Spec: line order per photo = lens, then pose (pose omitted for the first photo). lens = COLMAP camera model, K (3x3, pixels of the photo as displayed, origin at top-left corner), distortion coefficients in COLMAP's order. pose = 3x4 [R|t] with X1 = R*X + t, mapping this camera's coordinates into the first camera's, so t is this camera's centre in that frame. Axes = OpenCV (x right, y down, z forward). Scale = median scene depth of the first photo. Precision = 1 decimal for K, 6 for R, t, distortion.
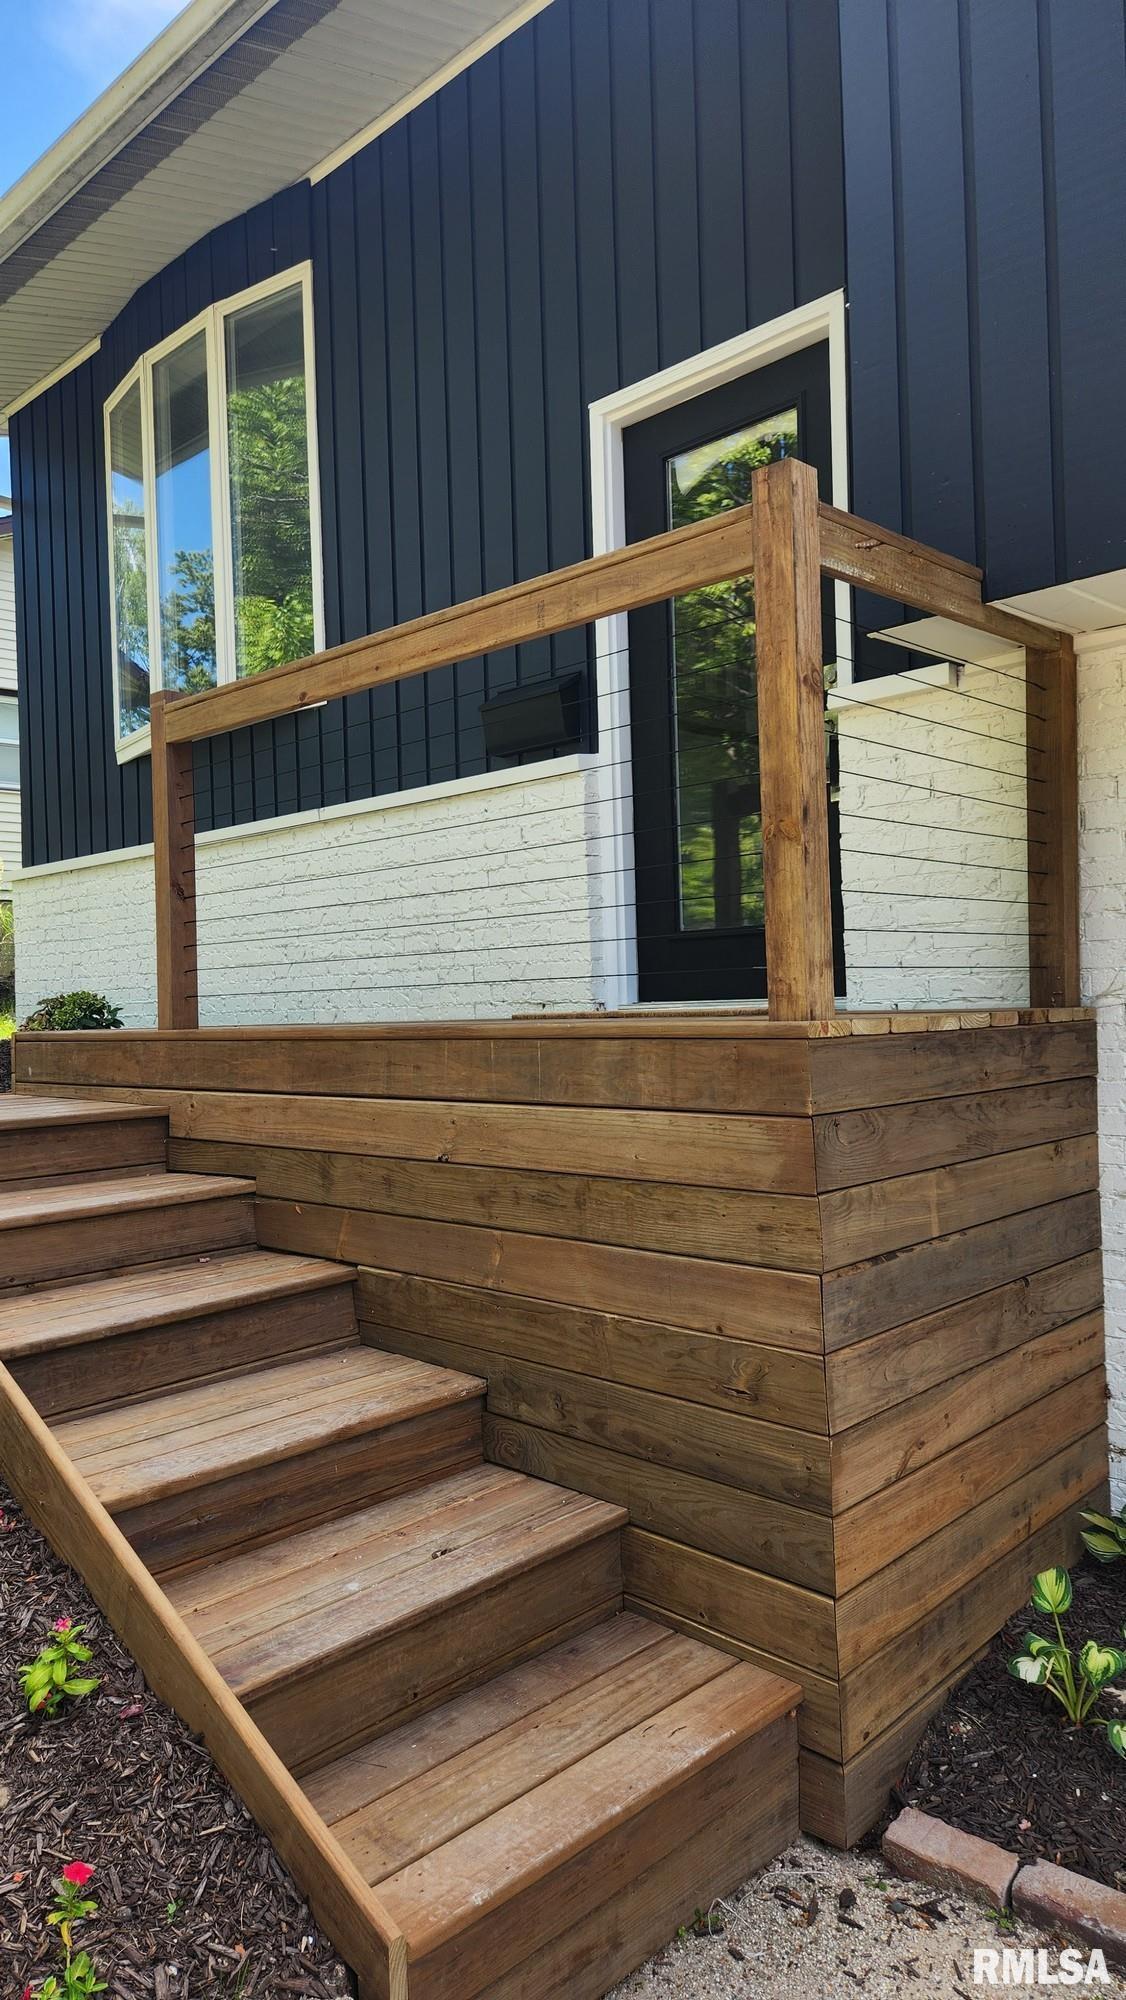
lens RADIAL K [[1333.8, 0, 552.7], [0, 1333.8, 990.5], [0, 0, 1]] dist [0.077618, -0.071698]
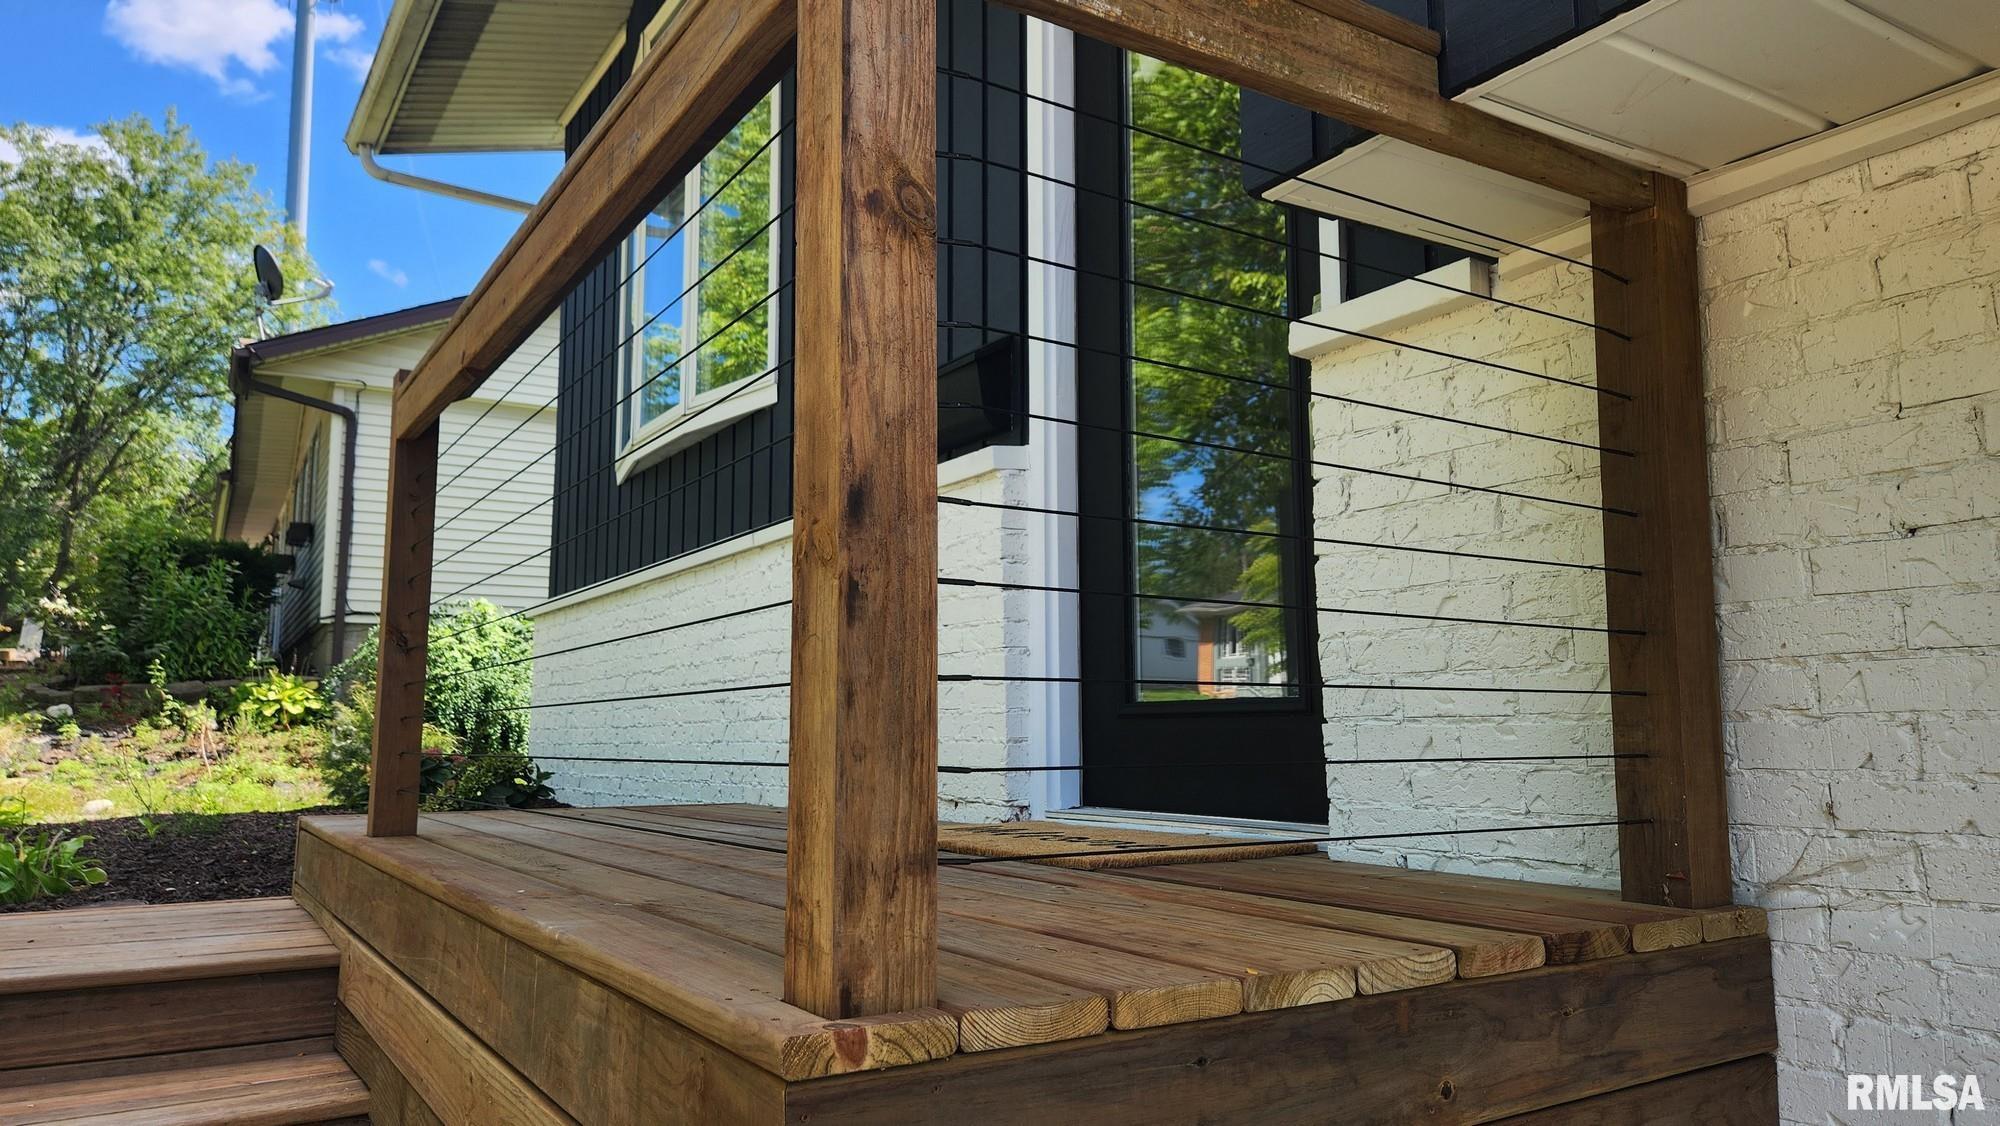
lens RADIAL K [[1333.8, 0, 1006.3], [0, 1333.8, 563.1], [0, 0, 1]] dist [0.077618, -0.071698]
pose [[0.975525, -0.003144, -0.219865, 0.243628], [-0.022367, 0.993292, -0.113447, -0.049788], [0.218747, 0.115589, 0.968911, 0.449820]]
